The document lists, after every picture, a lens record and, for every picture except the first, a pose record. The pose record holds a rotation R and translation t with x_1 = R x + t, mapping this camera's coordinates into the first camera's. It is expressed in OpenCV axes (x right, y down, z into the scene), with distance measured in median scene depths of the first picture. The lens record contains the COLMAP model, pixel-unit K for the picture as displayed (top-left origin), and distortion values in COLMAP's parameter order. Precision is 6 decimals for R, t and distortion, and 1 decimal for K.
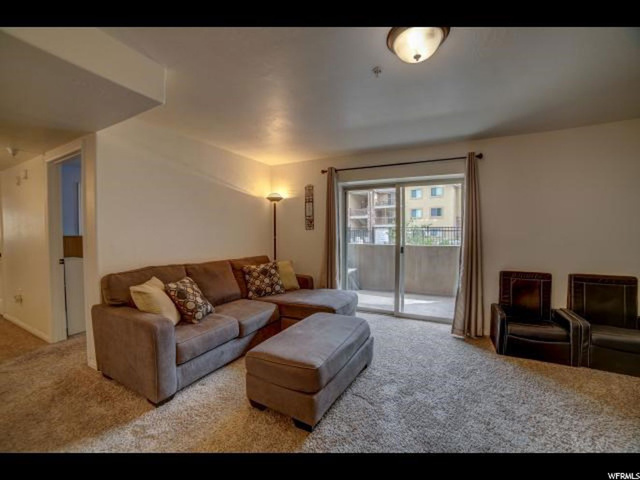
lens RADIAL K [[262.3, 0, 317.6], [0, 262.3, 238.6], [0, 0, 1]] dist [-0.096934, 0.032834]
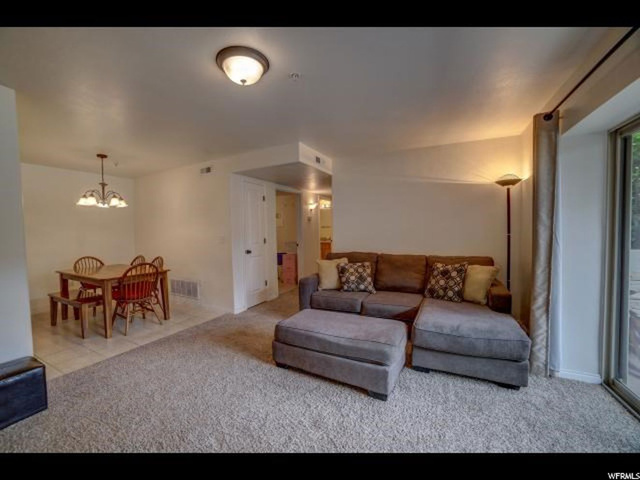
lens RADIAL K [[262.3, 0, 317.6], [0, 262.3, 238.6], [0, 0, 1]] dist [-0.096934, 0.032834]
pose [[0.000182, 0.033738, -0.999431, 0.704008], [-0.004975, 0.999418, 0.033737, -0.016983], [0.999988, 0.004966, 0.000350, 0.594072]]
